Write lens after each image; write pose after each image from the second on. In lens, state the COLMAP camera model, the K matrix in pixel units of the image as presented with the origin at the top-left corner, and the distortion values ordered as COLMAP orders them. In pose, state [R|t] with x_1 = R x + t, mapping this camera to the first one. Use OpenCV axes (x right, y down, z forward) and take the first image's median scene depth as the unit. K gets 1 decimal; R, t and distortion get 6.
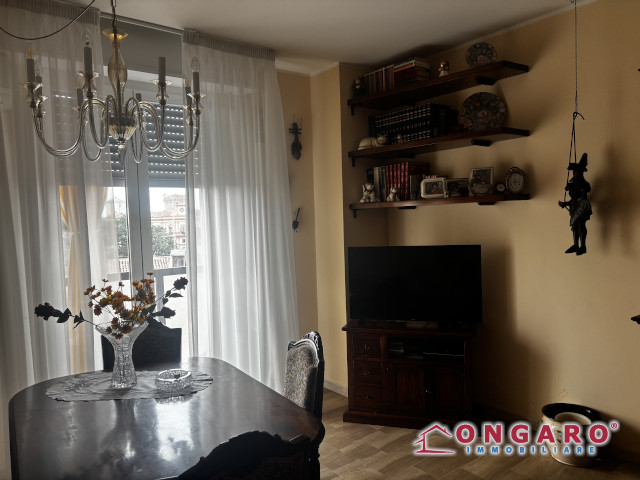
lens RADIAL K [[480.3, 0, 319.4], [0, 480.3, 243.3], [0, 0, 1]] dist [0.033553, -0.046764]
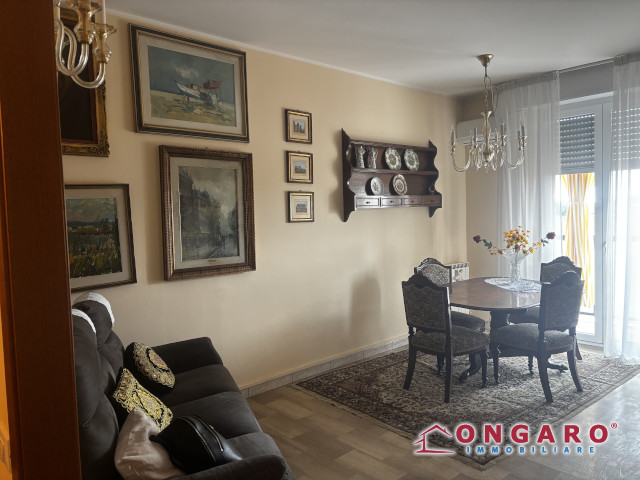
lens RADIAL K [[480.3, 0, 316.4], [0, 480.3, 239.9], [0, 0, 1]] dist [0.033553, -0.046764]
pose [[0.084482, 0.081305, -0.993102, 0.981165], [-0.024136, 0.996540, 0.079533, -0.011061], [0.996133, 0.017251, 0.086152, 0.038624]]
